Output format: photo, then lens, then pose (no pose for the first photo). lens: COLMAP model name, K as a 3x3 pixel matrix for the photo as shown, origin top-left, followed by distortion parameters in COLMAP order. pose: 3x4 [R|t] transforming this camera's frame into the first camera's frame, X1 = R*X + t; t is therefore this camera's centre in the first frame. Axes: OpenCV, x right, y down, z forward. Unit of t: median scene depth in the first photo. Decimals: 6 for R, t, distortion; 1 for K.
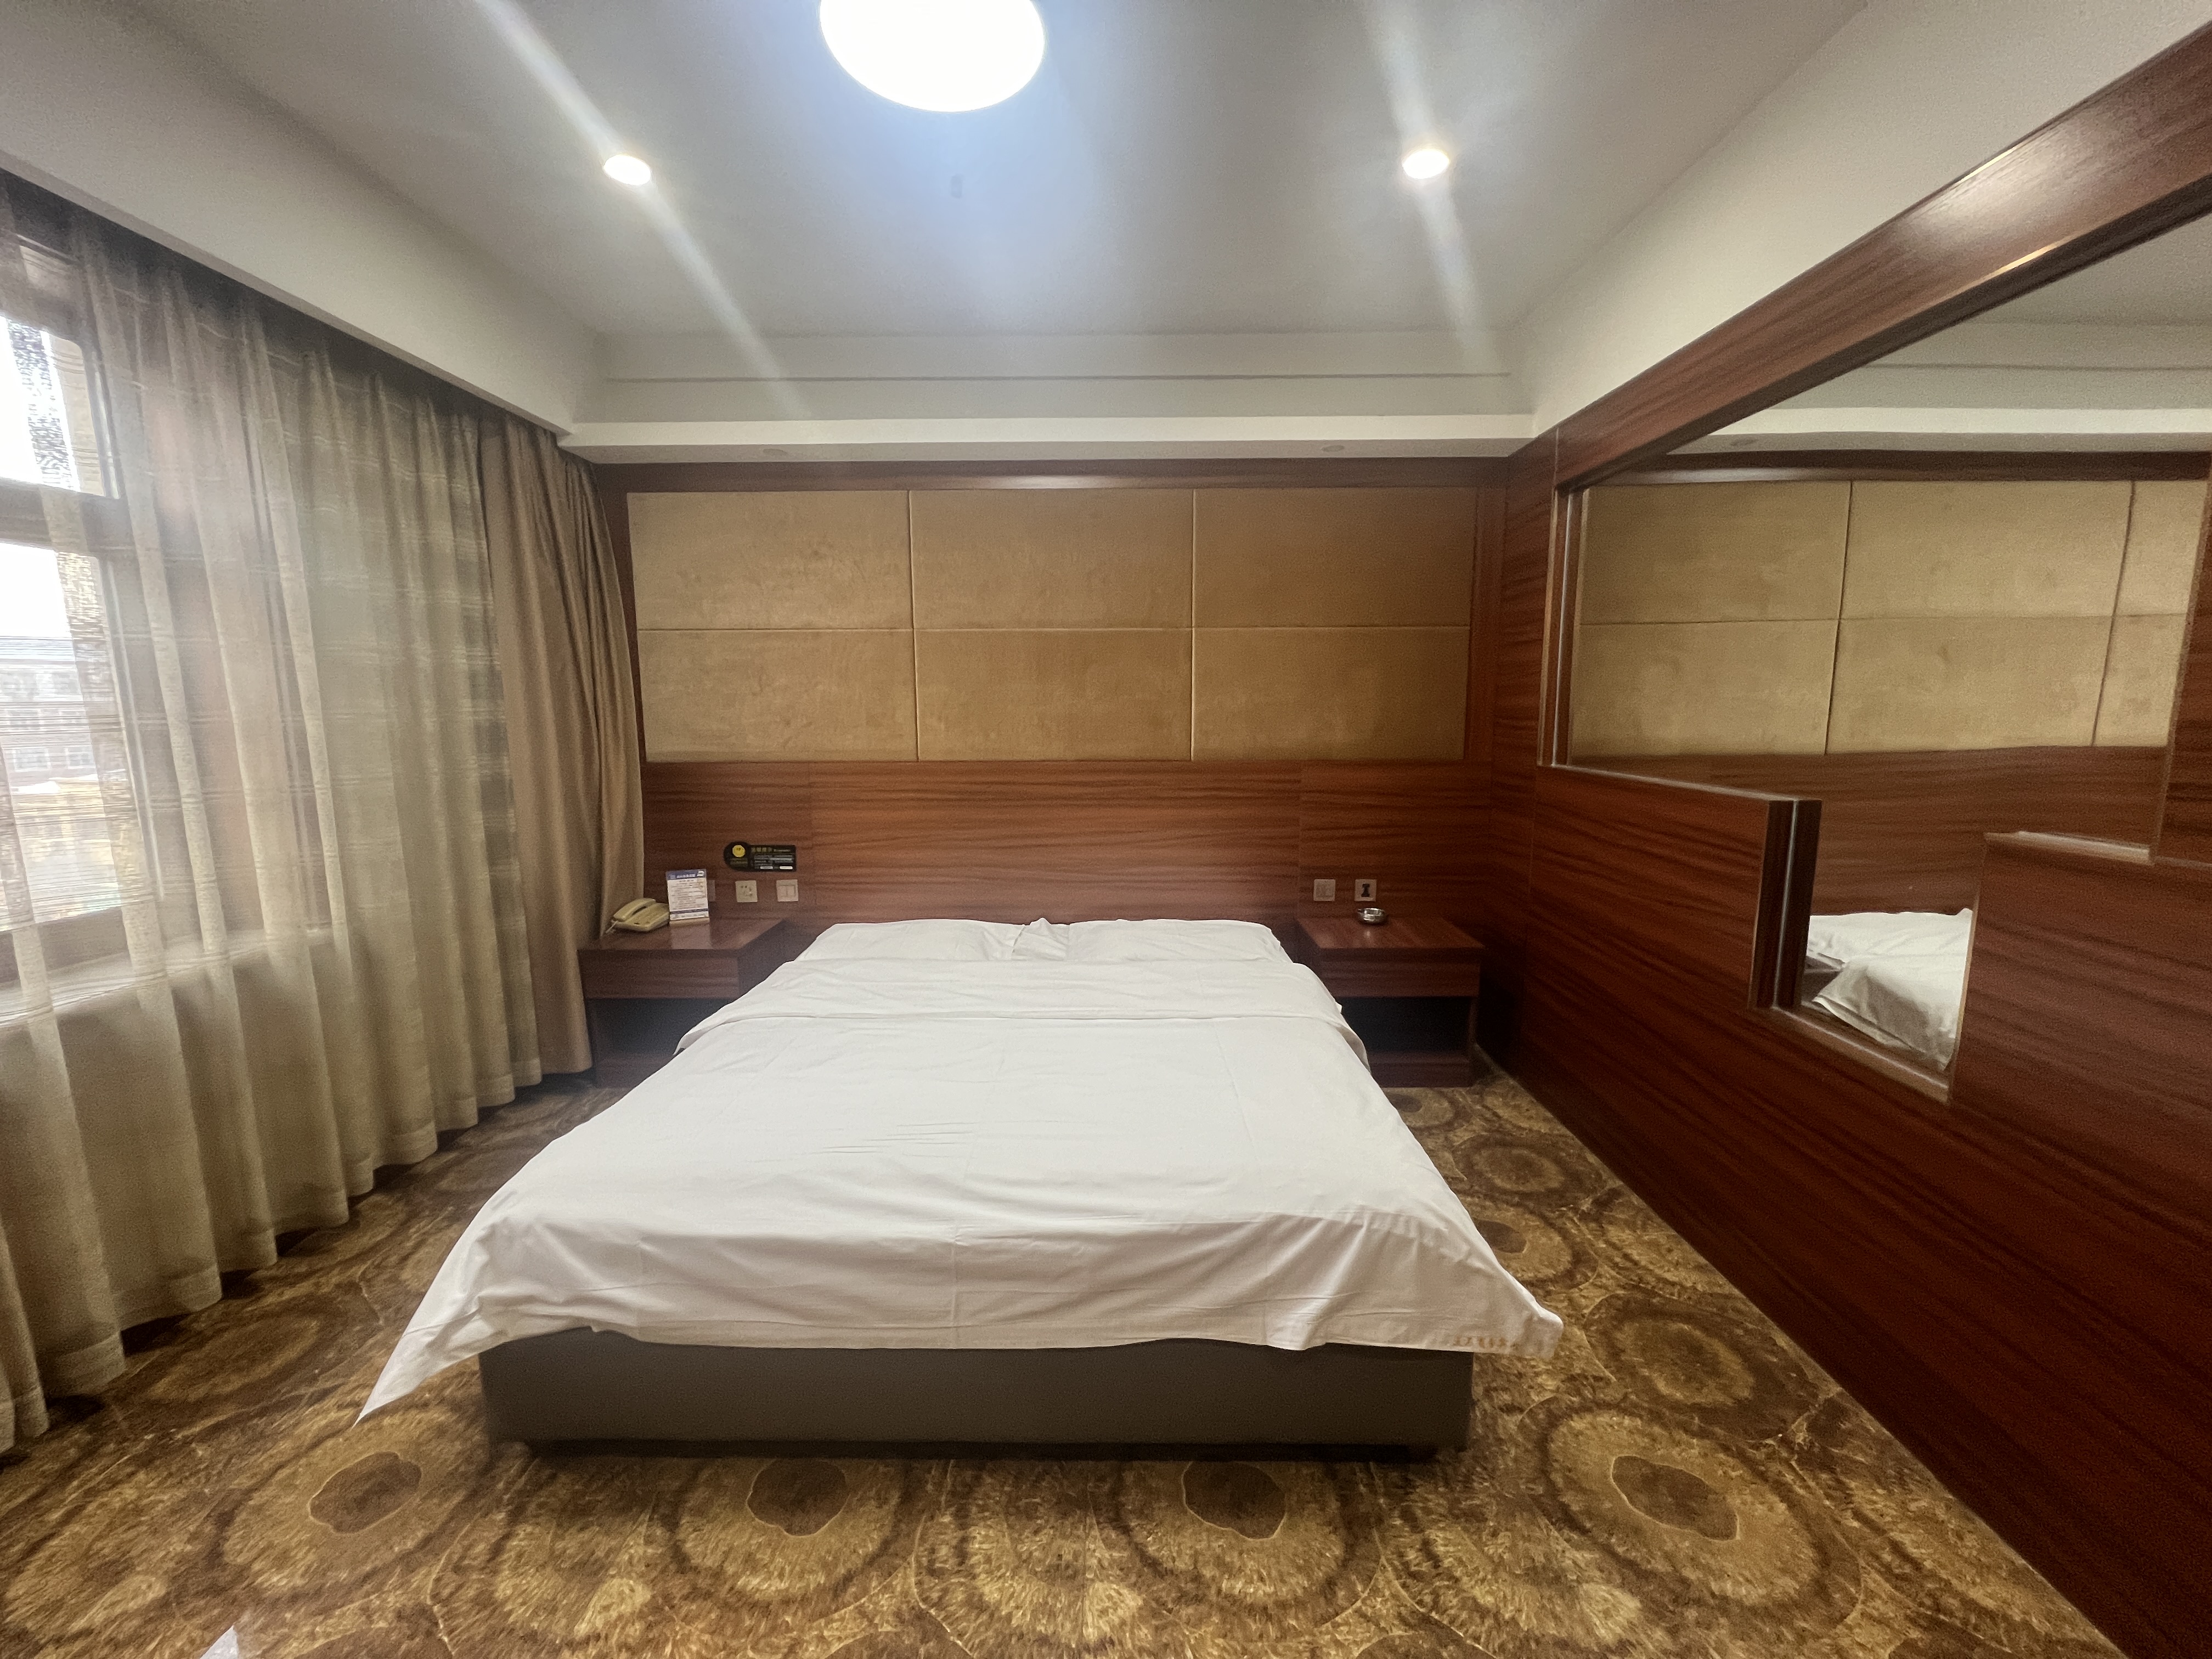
lens RADIAL K [[874.2, 0, 1099.2], [0, 874.2, 829.4], [0, 0, 1]] dist [0.001885, -0.000491]
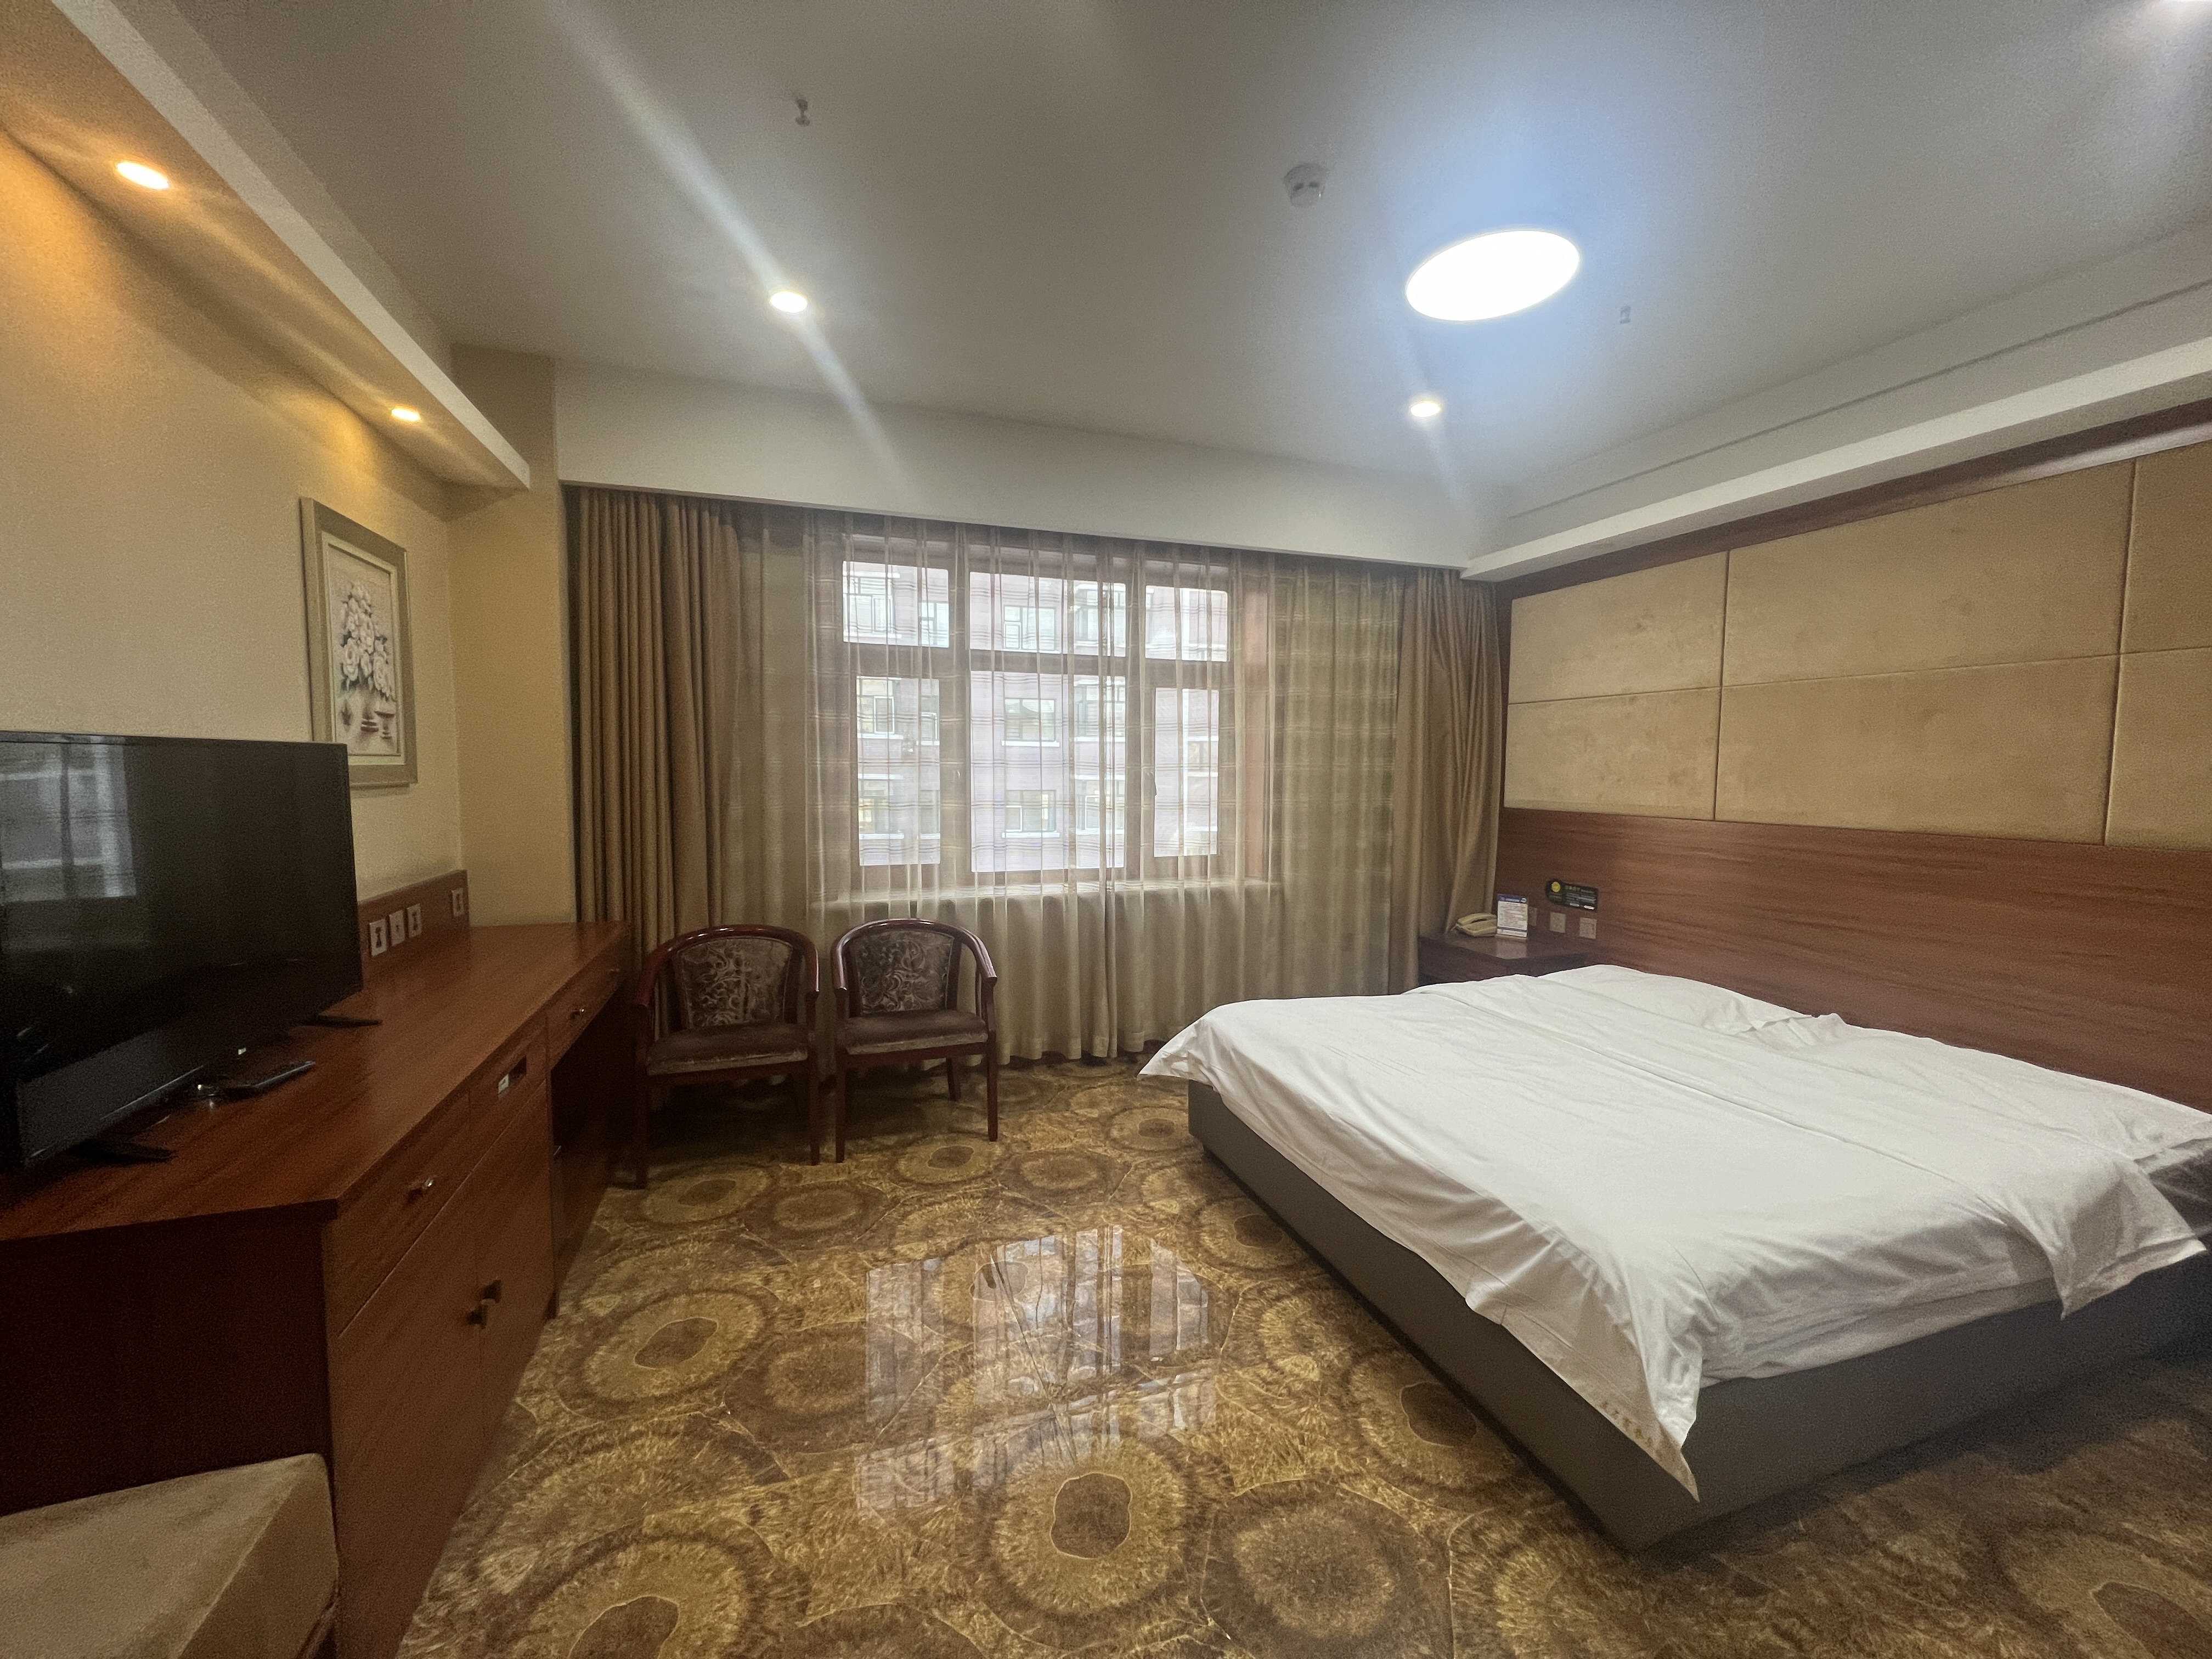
lens RADIAL K [[874.2, 0, 1121.9], [0, 874.2, 827.0], [0, 0, 1]] dist [0.001885, -0.000491]
pose [[0.358939, 0.073131, -0.930491, 1.050948], [-0.140827, 0.989756, 0.023465, -0.000134], [0.922676, 0.122616, 0.365561, 0.065287]]
